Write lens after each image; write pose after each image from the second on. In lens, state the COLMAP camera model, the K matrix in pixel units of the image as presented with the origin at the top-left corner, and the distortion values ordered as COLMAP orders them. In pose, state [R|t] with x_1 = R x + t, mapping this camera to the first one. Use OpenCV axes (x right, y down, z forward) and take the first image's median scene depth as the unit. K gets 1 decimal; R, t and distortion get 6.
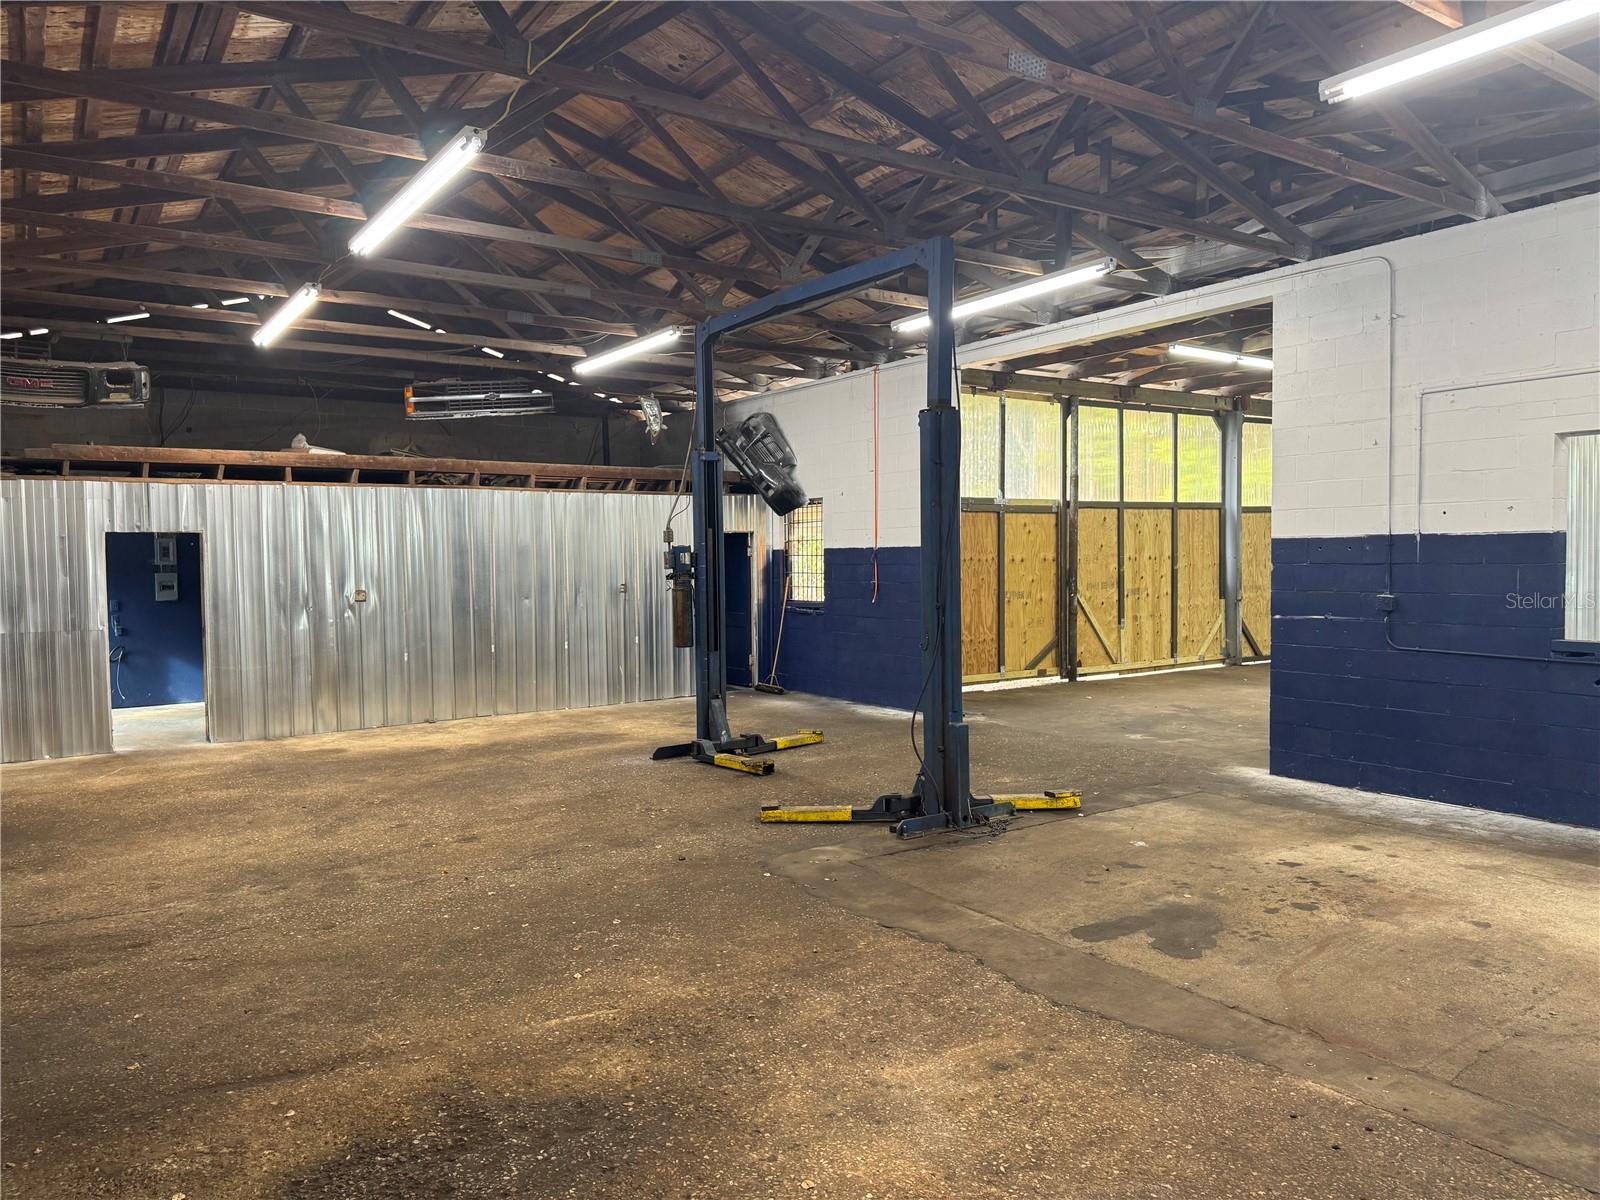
lens RADIAL K [[1113.2, 0, 800.0], [0, 1113.2, 600.0], [0, 0, 1]] dist [0.102189, -0.087928]
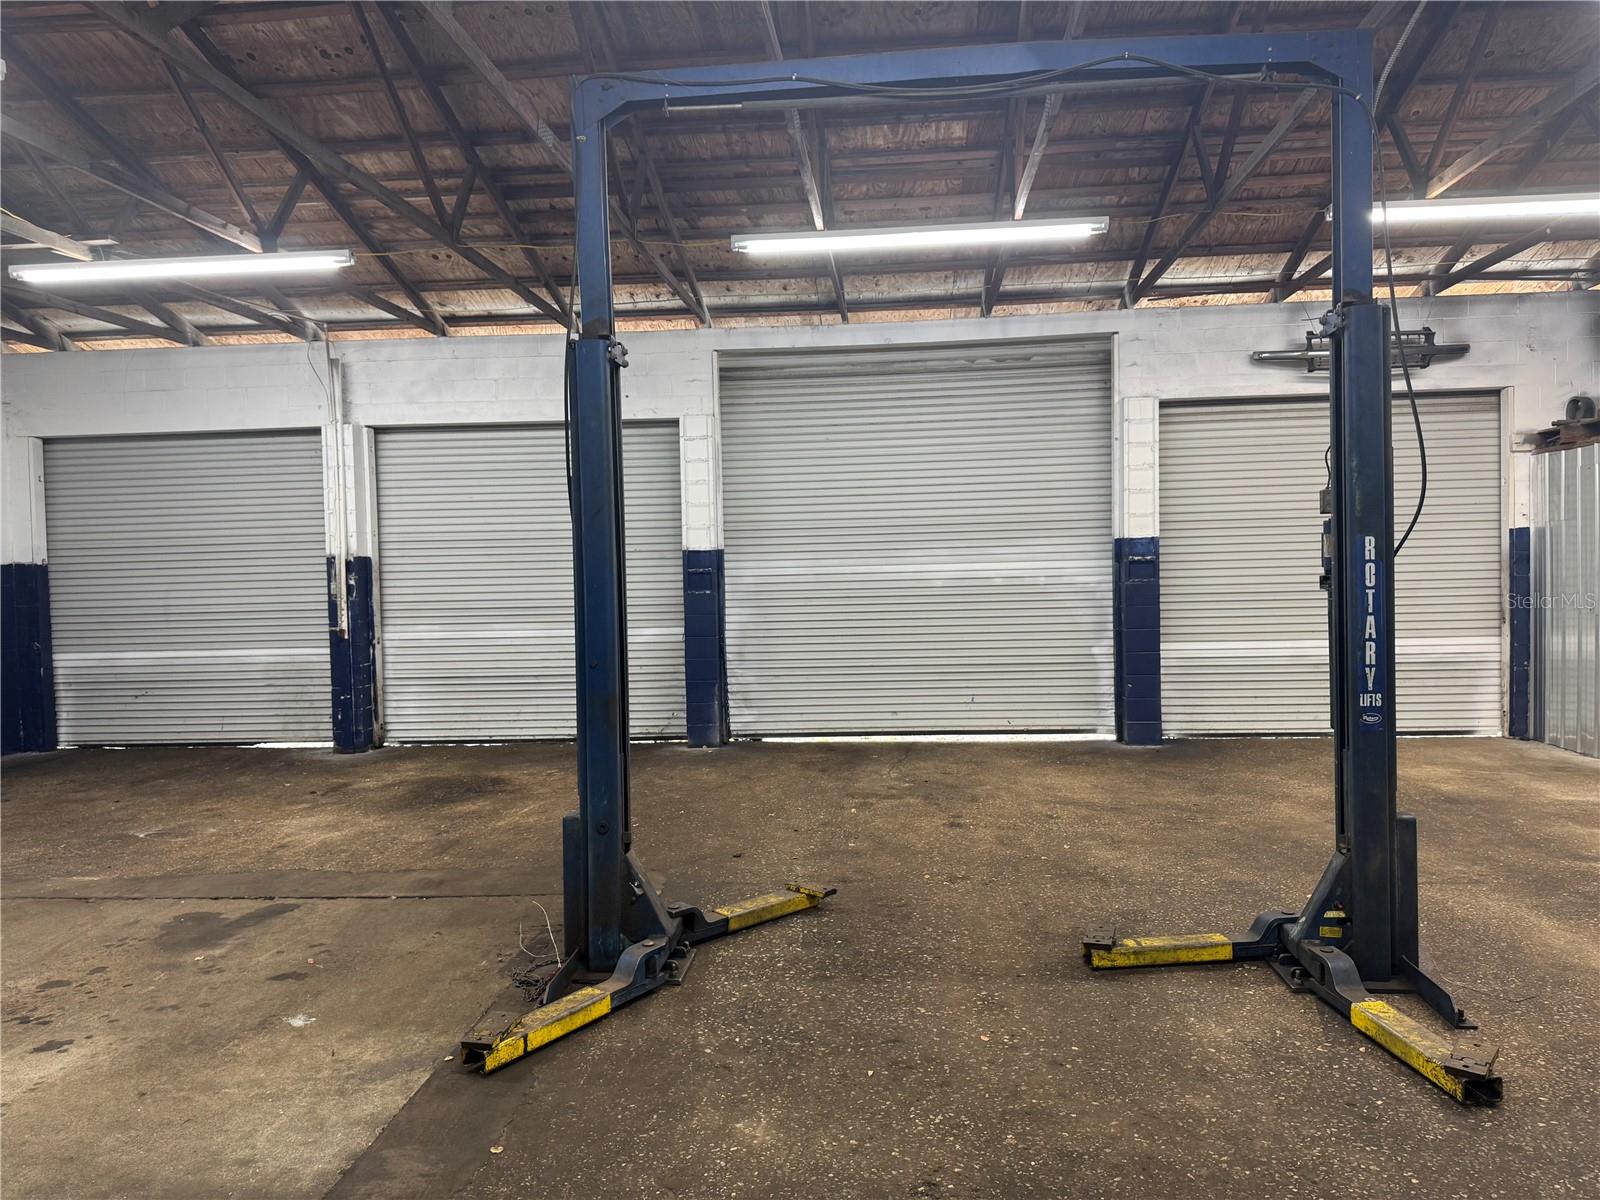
lens RADIAL K [[1133.7, 0, 800.0], [0, 1133.7, 600.0], [0, 0, 1]] dist [0.006540, 0.005862]
pose [[-0.627773, 0.052772, -0.776606, 0.519239], [-0.006868, 0.997285, 0.073320, -0.060861], [0.778366, 0.051362, -0.625706, 1.369248]]
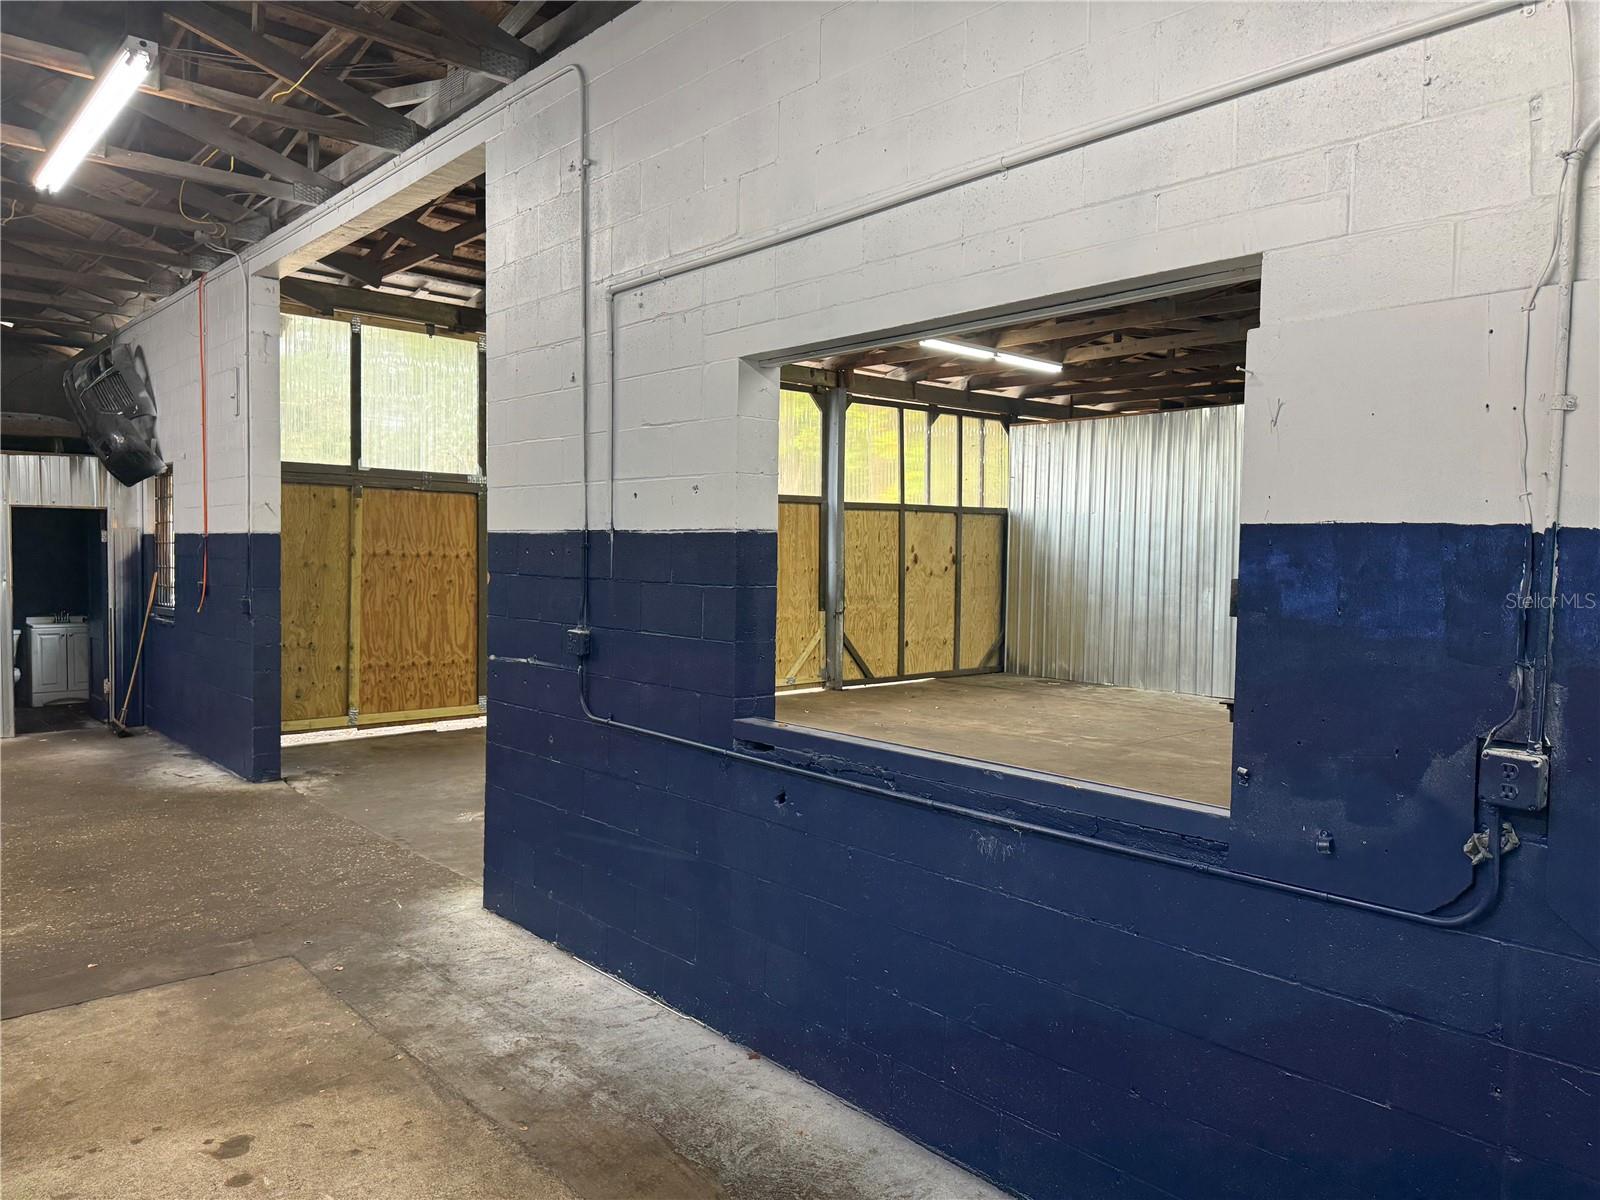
lens RADIAL K [[1113.2, 0, 800.0], [0, 1113.2, 600.0], [0, 0, 1]] dist [0.102189, -0.087928]
pose [[0.991219, 0.020010, 0.130707, 0.555342], [-0.020501, 0.999787, 0.002408, -0.024063], [-0.130631, -0.005066, 0.991418, 0.392616]]
